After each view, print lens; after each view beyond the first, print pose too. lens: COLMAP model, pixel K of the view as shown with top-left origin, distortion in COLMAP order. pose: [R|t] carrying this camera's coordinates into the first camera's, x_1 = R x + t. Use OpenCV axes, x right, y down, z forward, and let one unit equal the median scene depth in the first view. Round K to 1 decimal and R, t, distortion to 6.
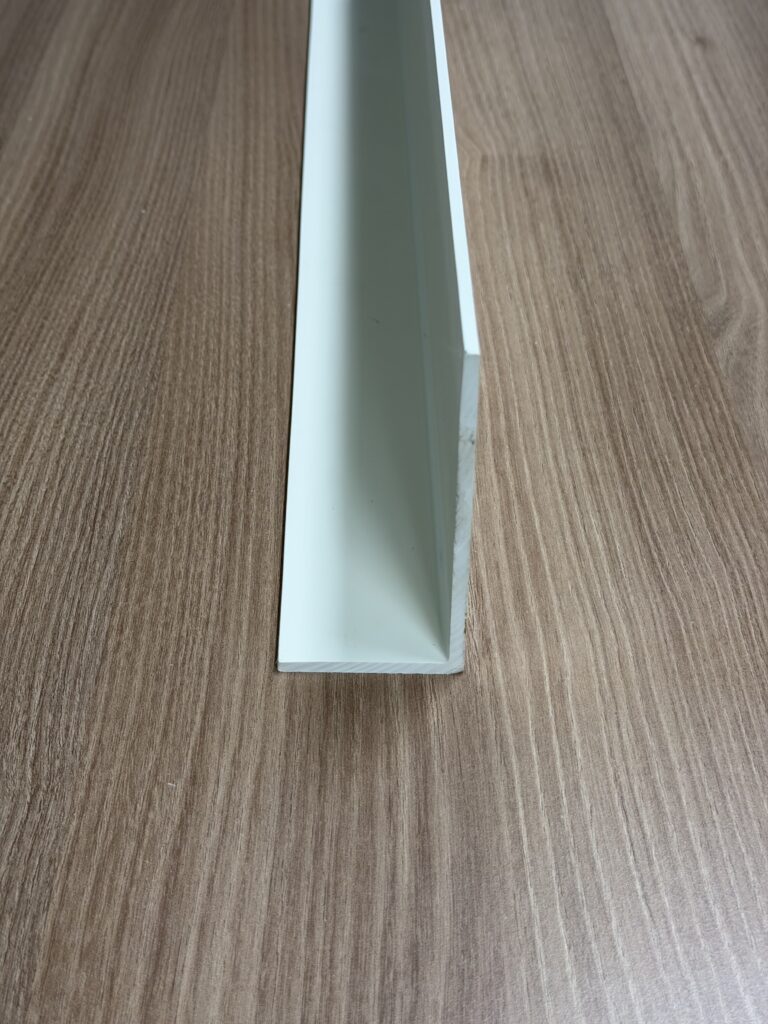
lens RADIAL K [[1440.2, 0, 375.6], [0, 1440.2, 513.6], [0, 0, 1]] dist [0.204143, -0.491861]
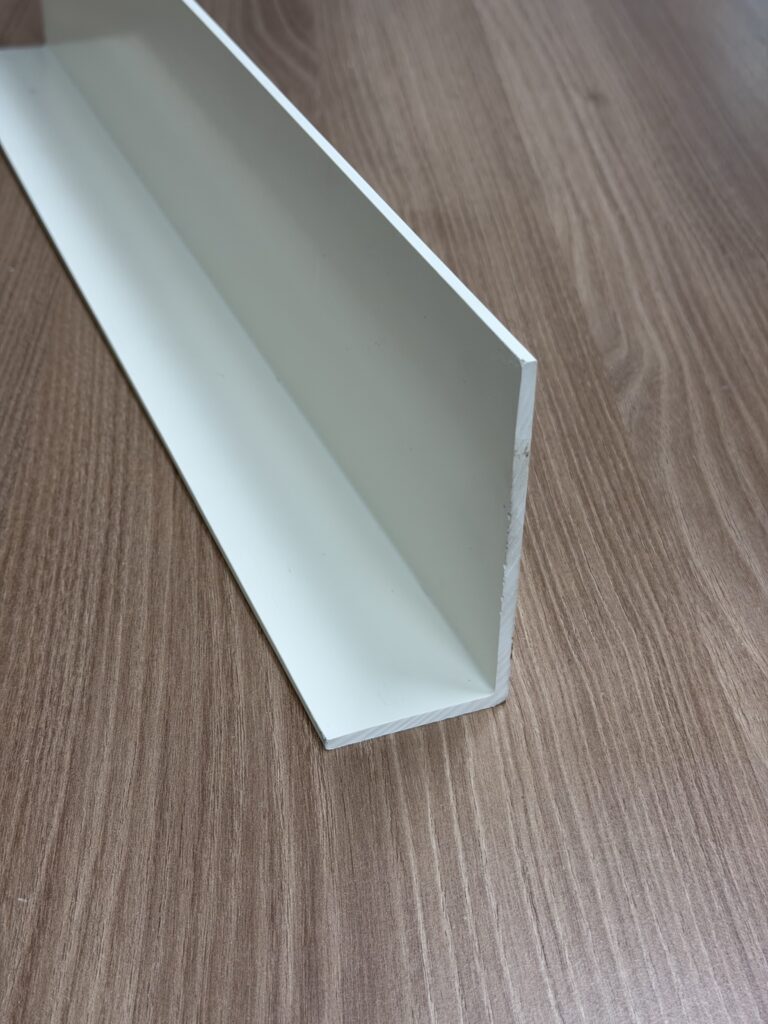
lens RADIAL K [[1440.2, 0, 375.6], [0, 1440.2, 513.6], [0, 0, 1]] dist [0.204143, -0.491861]
pose [[0.998122, -0.022666, 0.056913, 0.024347], [0.025561, 0.998388, -0.050671, 0.003590], [-0.055673, 0.052030, 0.997092, 0.083807]]
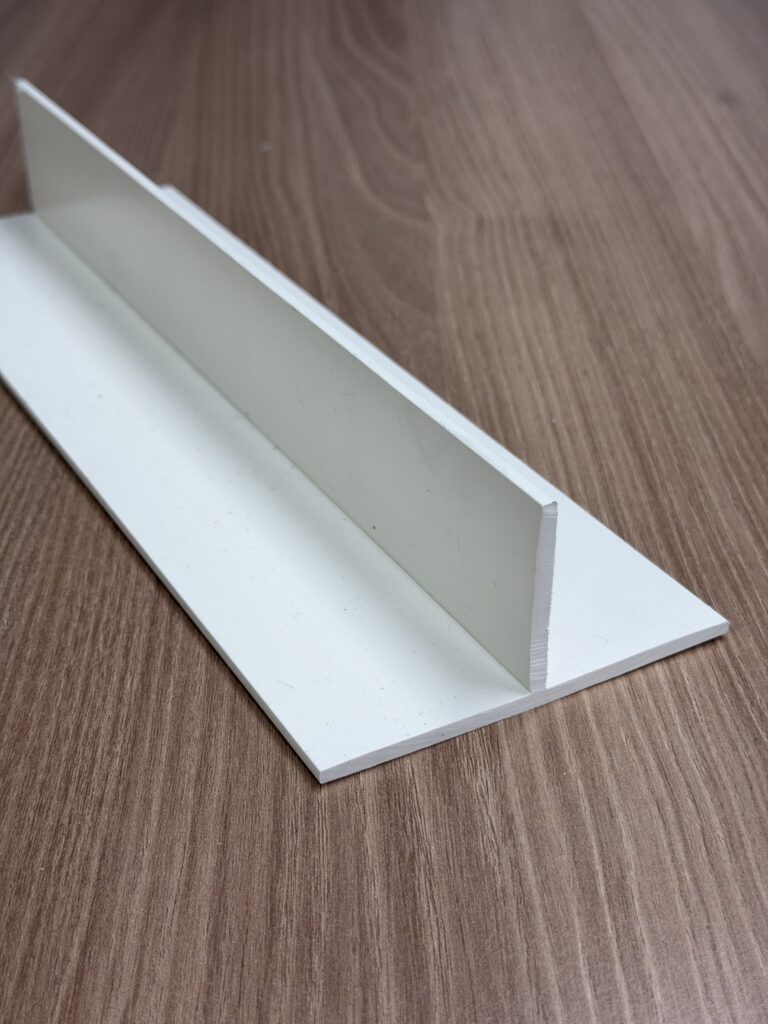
lens RADIAL K [[1440.2, 0, 375.6], [0, 1440.2, 513.6], [0, 0, 1]] dist [0.204143, -0.491861]
pose [[0.999653, -0.026186, -0.002699, 0.019604], [0.025726, 0.993528, -0.110632, 0.019017], [0.005578, 0.110524, 0.993858, 0.296435]]
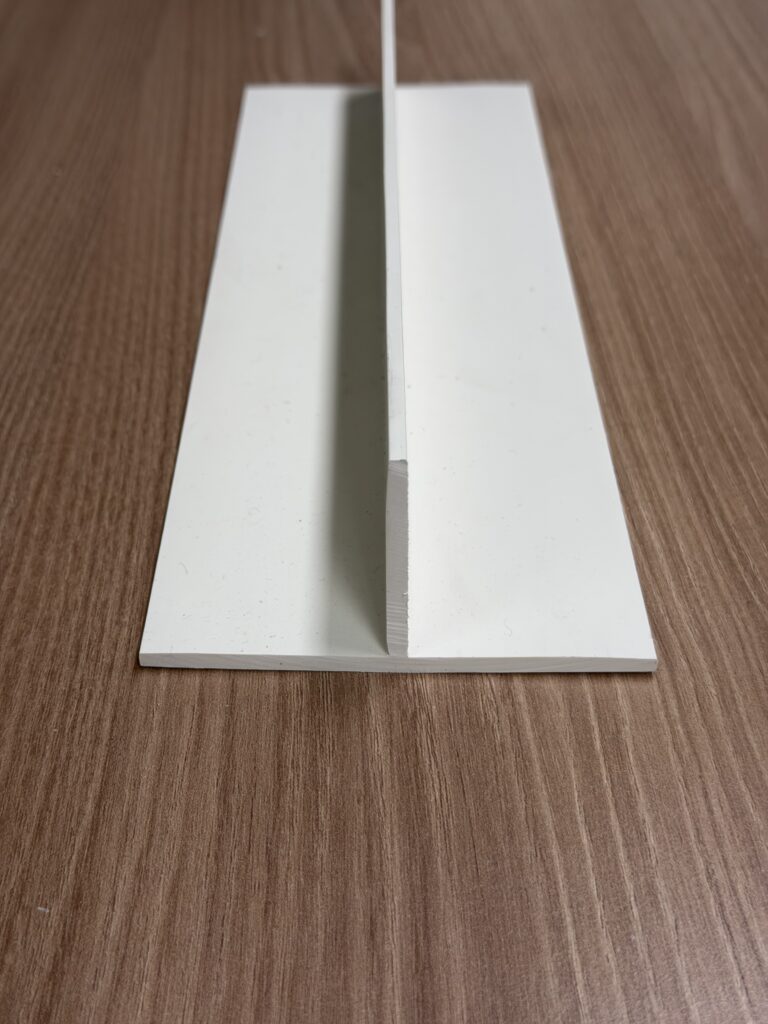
lens RADIAL K [[1440.2, 0, 375.6], [0, 1440.2, 513.6], [0, 0, 1]] dist [0.204143, -0.491861]
pose [[0.999298, -0.037093, -0.005291, 0.019504], [0.036780, 0.998052, -0.050393, 0.040243], [0.007150, 0.050163, 0.998715, 0.287654]]
